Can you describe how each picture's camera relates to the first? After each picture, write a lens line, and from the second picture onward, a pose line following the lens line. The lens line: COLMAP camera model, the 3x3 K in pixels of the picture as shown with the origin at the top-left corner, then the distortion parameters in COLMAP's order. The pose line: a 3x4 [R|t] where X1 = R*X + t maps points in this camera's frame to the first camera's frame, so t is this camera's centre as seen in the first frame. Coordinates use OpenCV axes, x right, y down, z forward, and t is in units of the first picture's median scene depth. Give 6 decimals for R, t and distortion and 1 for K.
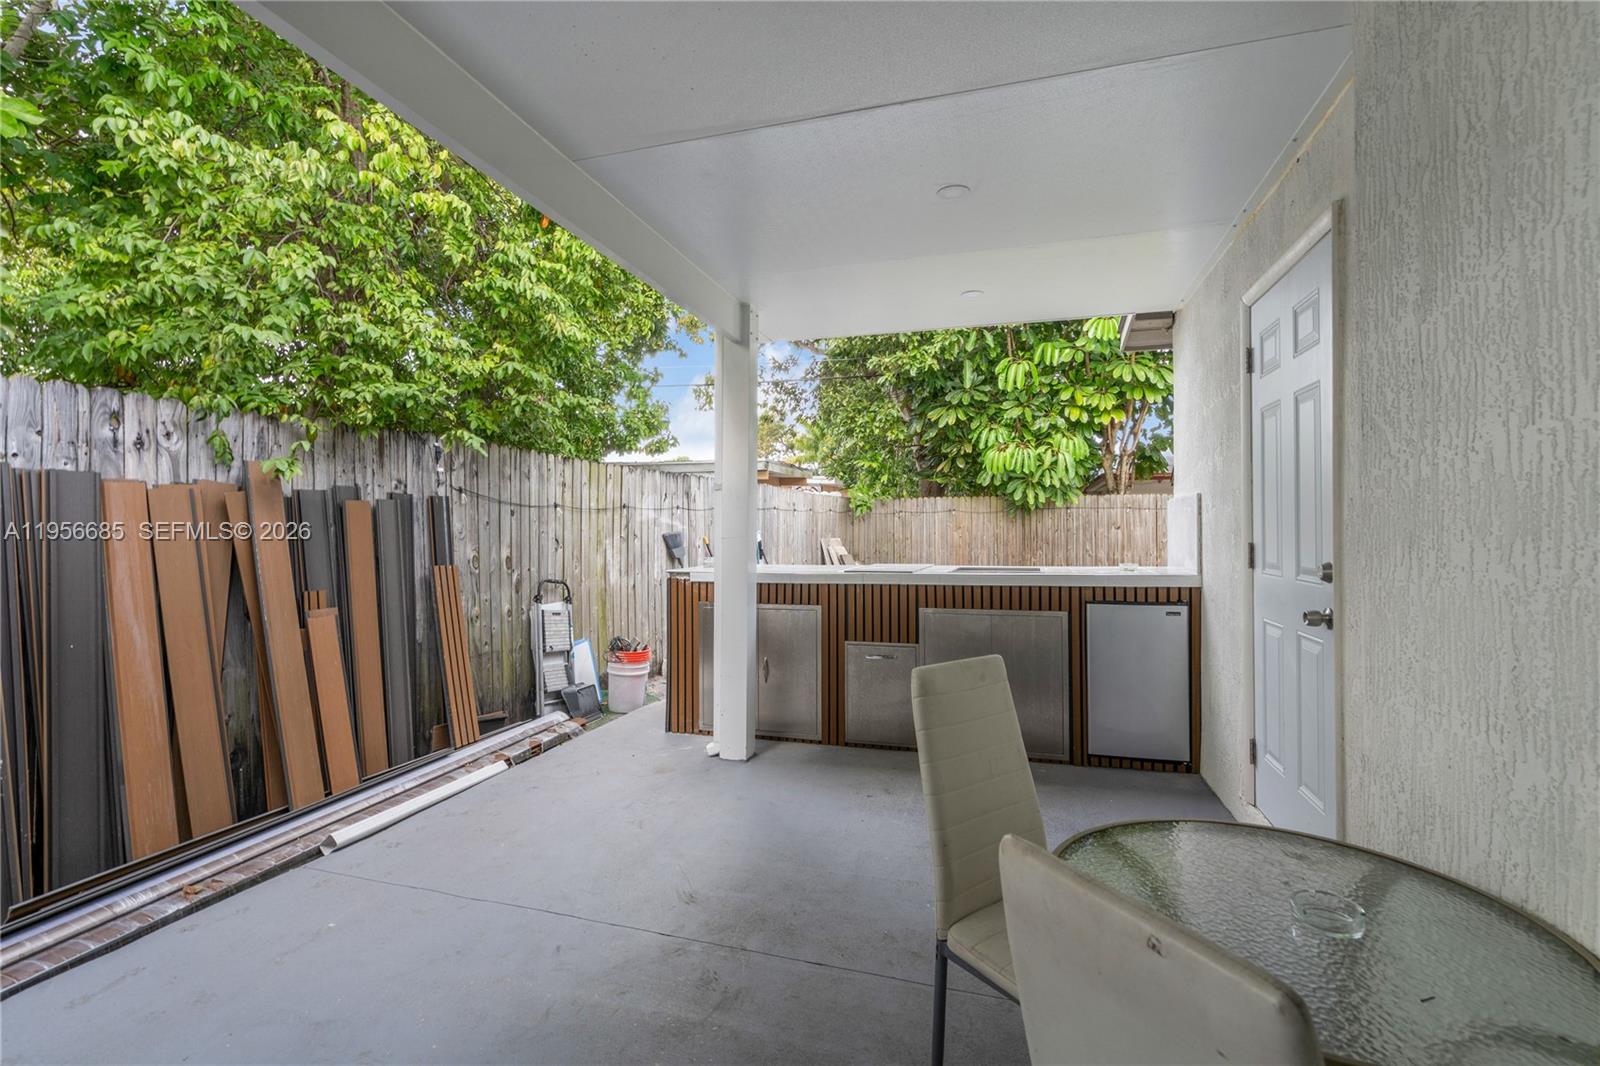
lens RADIAL K [[736.5, 0, 800.0], [0, 736.5, 526.6], [0, 0, 1]] dist [-0.001503, 0.000115]
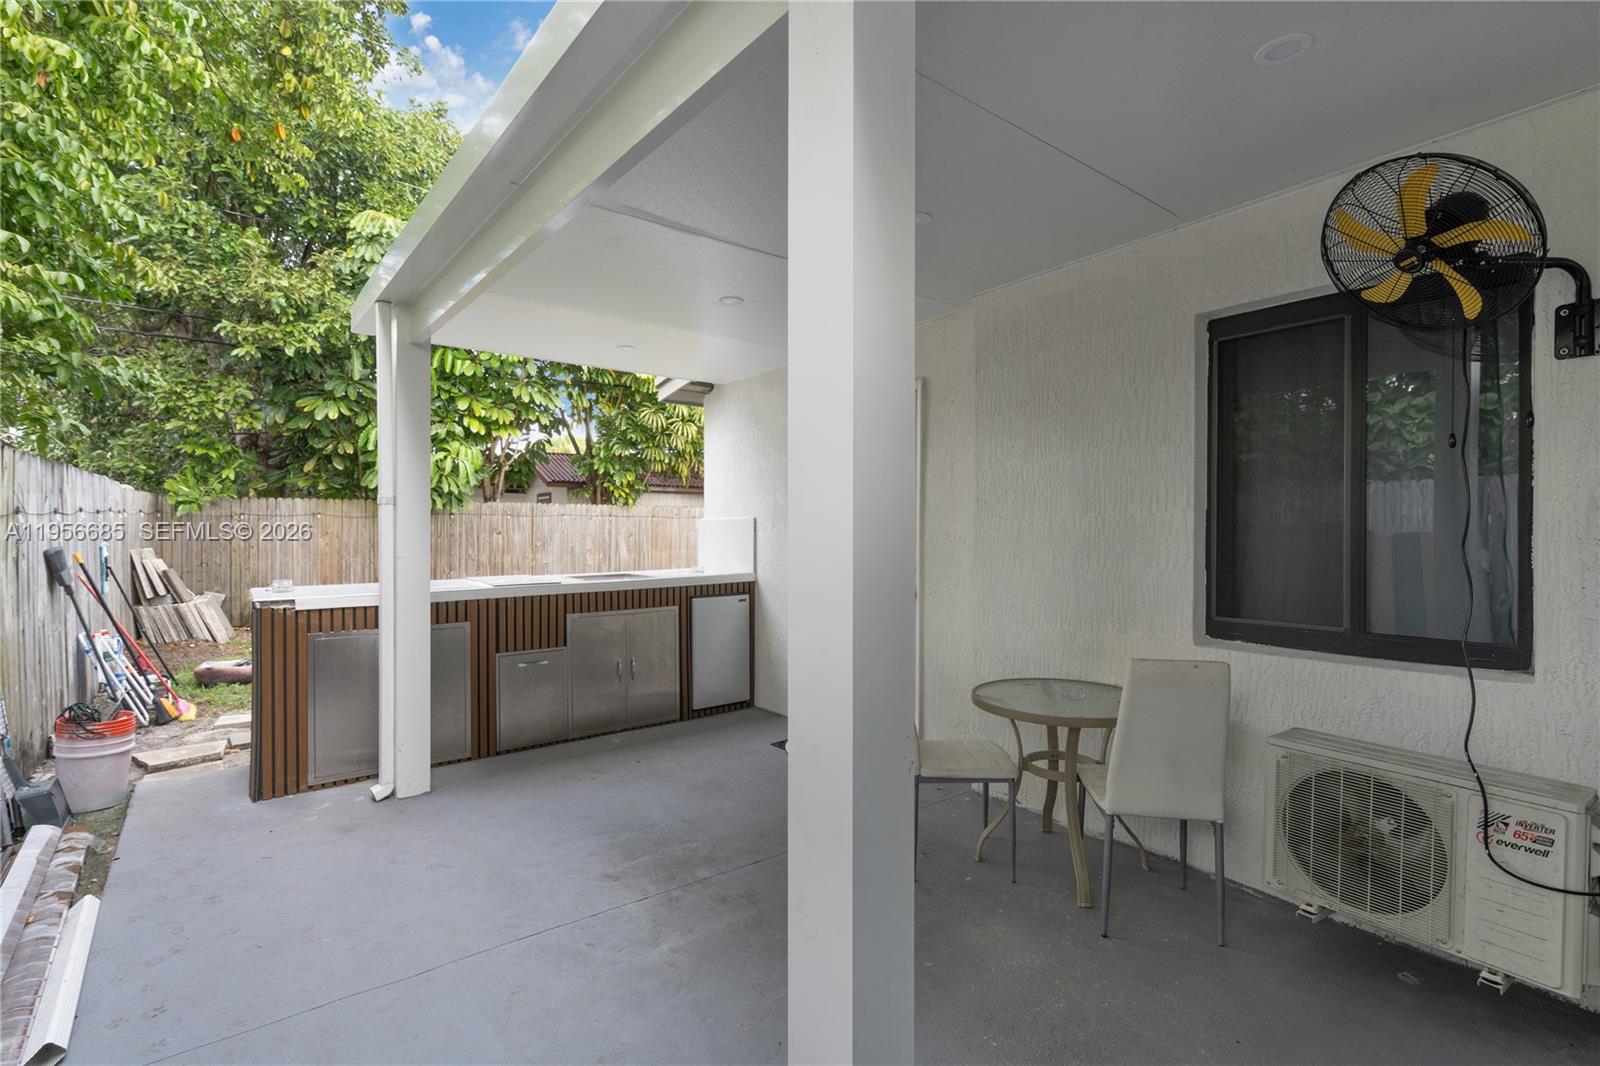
lens RADIAL K [[738.6, 0, 795.3], [0, 738.6, 544.9], [0, 0, 1]] dist [0.000969, 0.000758]
pose [[0.570278, -0.016853, 0.821279, -0.546090], [-0.004028, 0.999720, 0.023311, -0.021945], [-0.821442, -0.016602, 0.570051, 0.074270]]
